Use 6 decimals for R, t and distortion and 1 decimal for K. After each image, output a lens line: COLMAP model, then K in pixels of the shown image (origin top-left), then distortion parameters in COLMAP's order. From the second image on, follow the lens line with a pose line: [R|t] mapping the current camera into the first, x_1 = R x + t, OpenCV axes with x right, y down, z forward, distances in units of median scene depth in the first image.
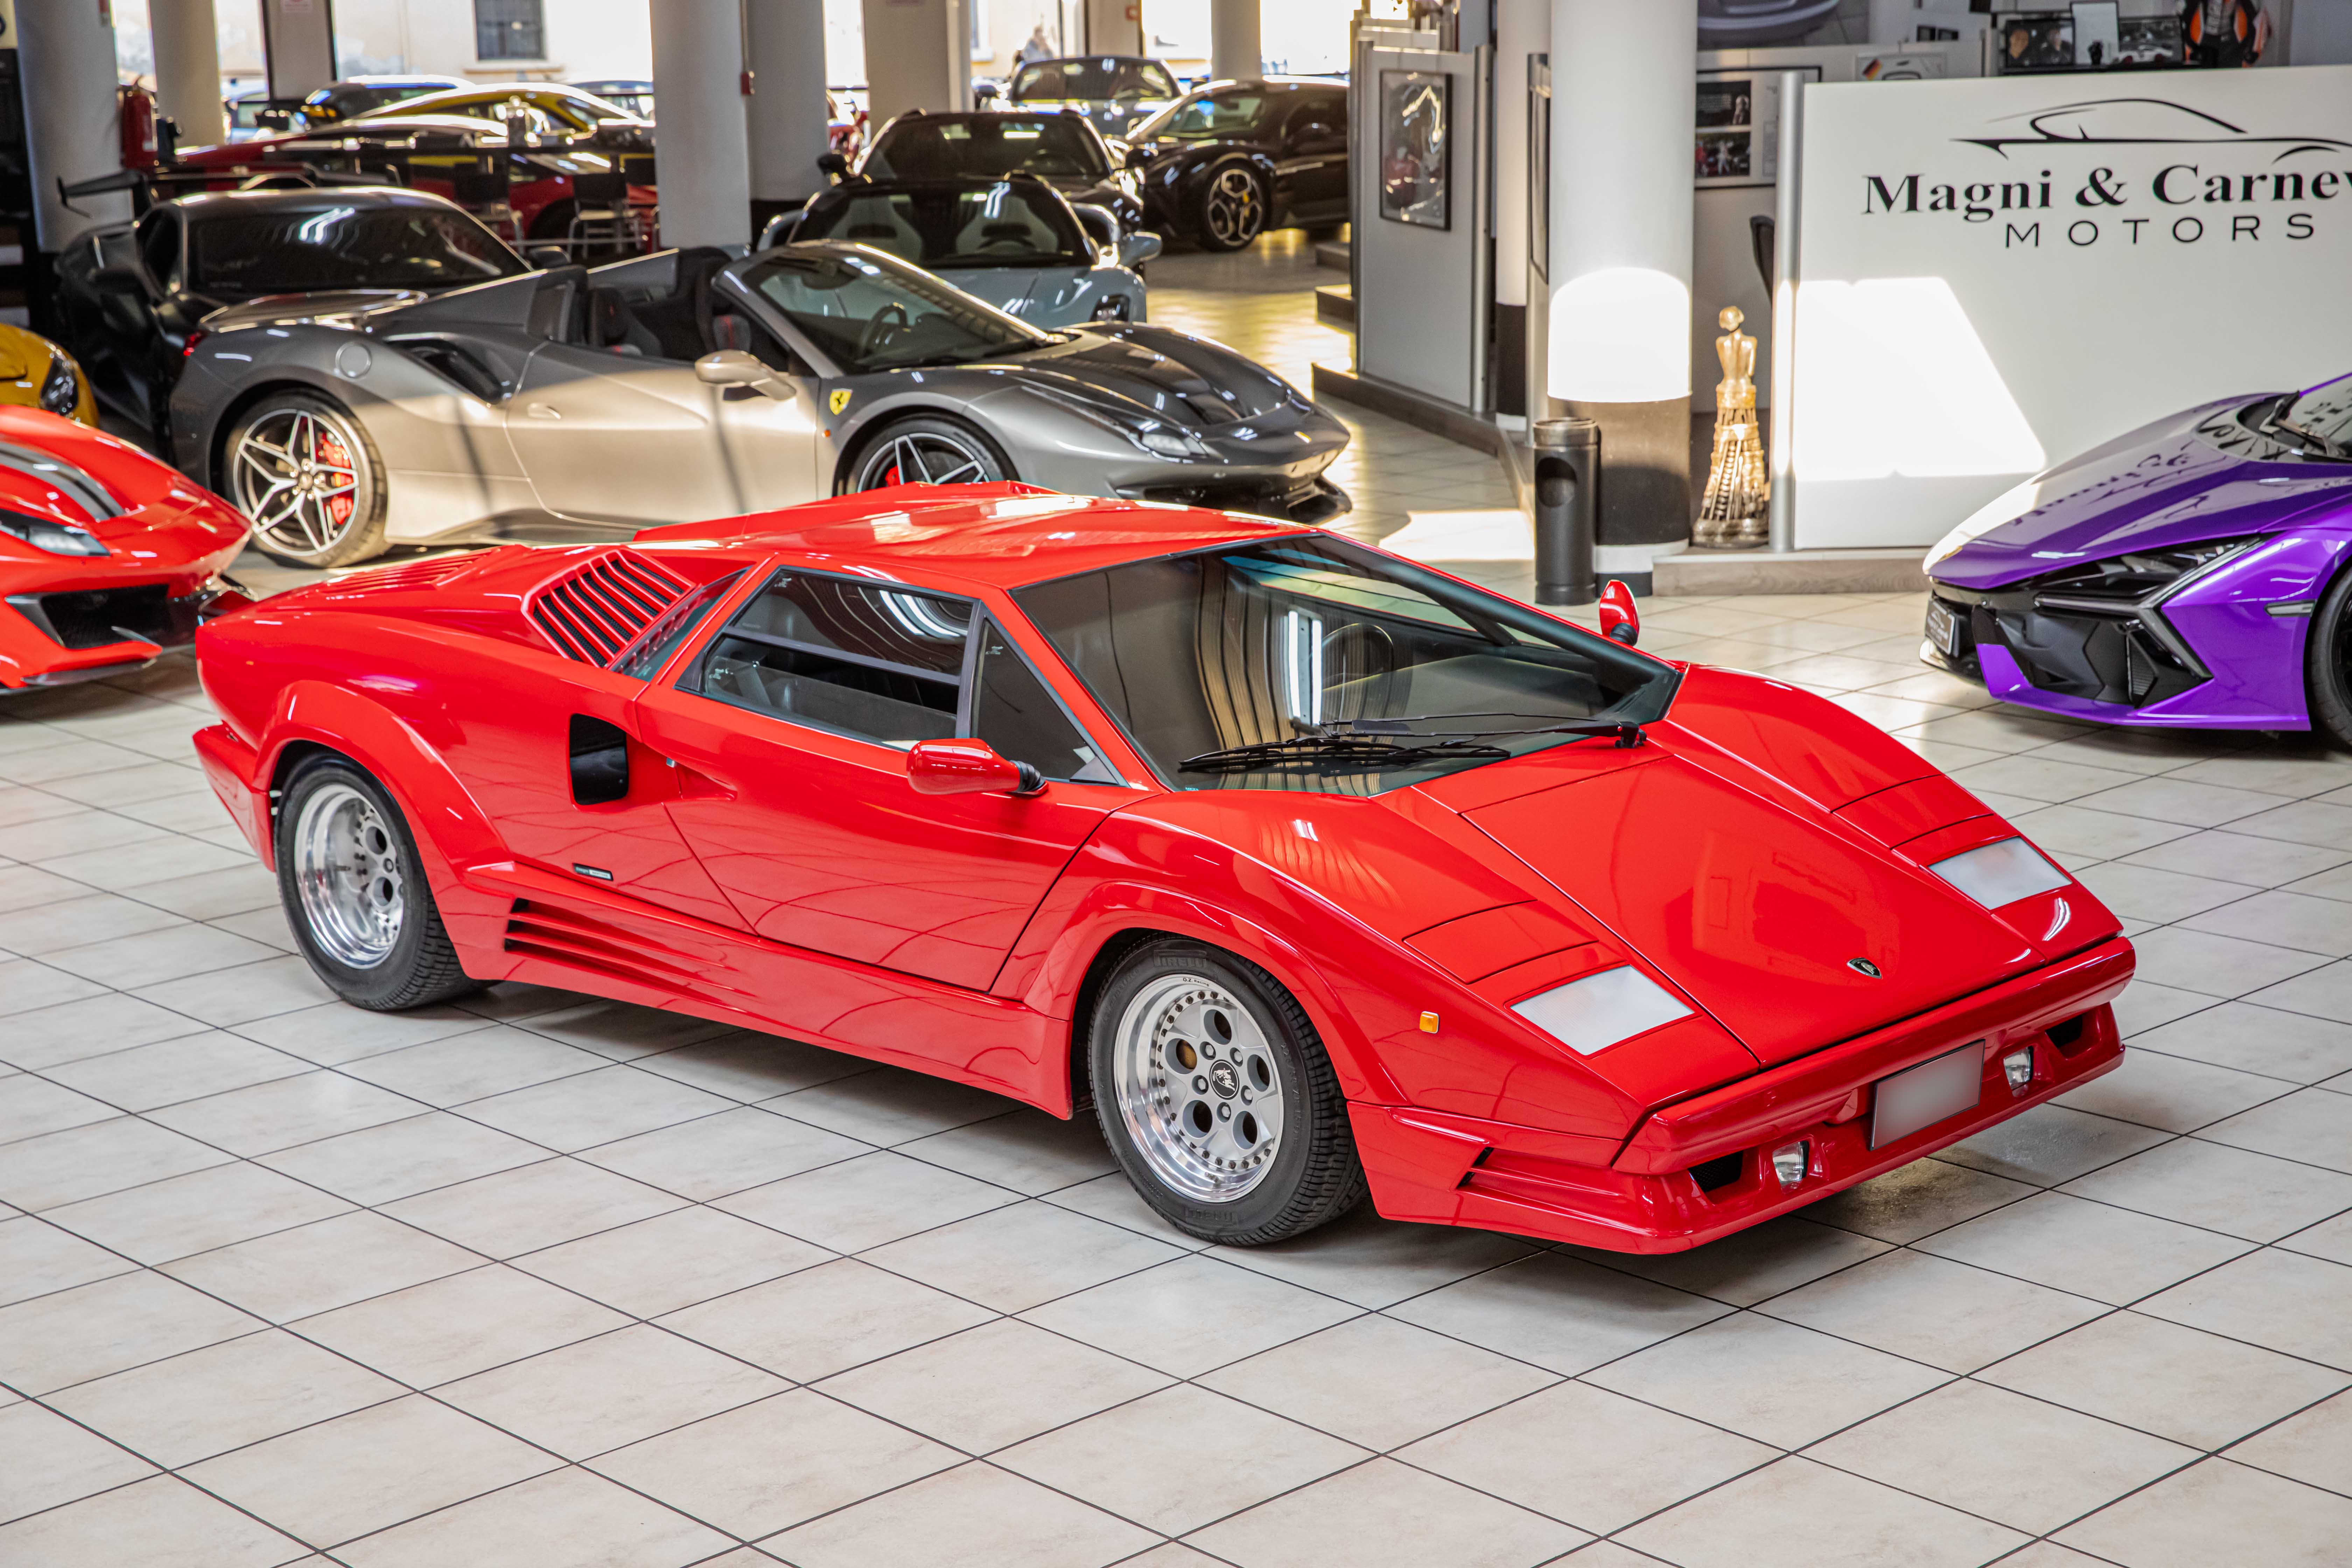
lens RADIAL K [[3816.4, 0, 1176.0], [0, 3816.4, 784.0], [0, 0, 1]] dist [0.144570, 0.100274]
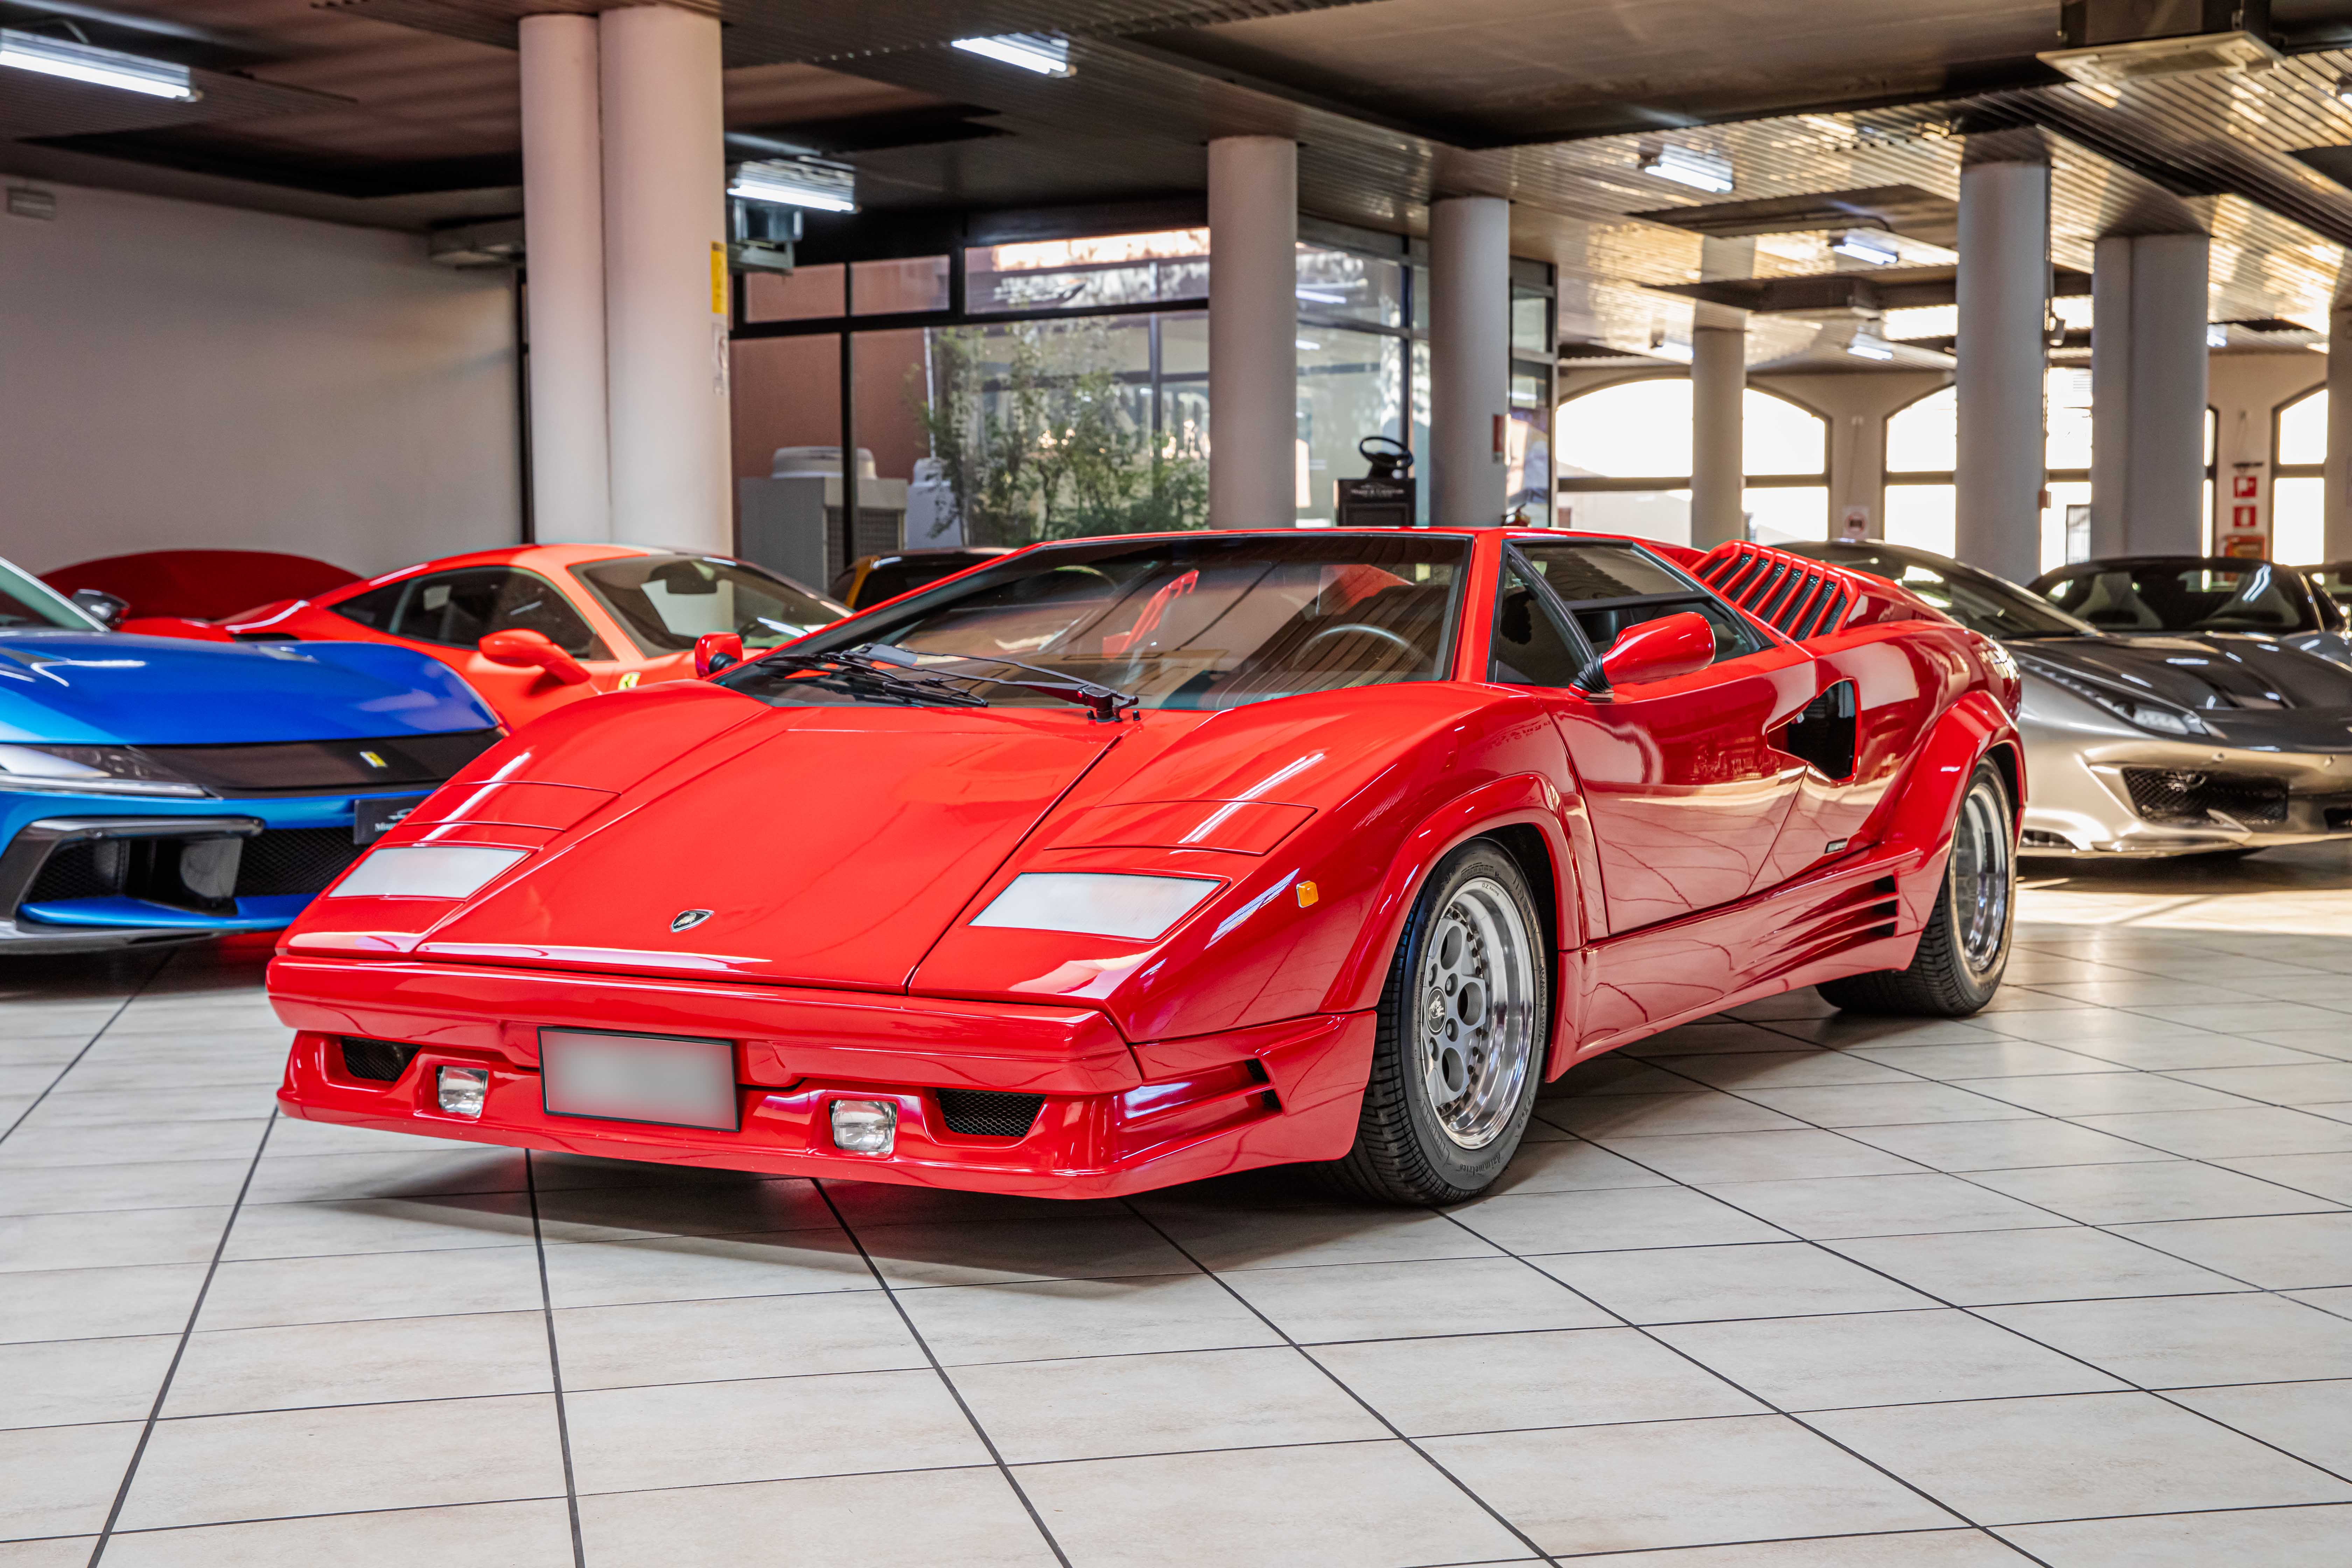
lens RADIAL K [[3022.9, 0, 1176.0], [0, 3022.9, 784.0], [0, 0, 1]] dist [0.056024, 0.006922]
pose [[0.864282, 0.040948, -0.501338, 0.158770], [-0.120887, 0.984379, -0.128002, 0.044845], [0.488265, 0.171235, 0.855731, 0.291288]]
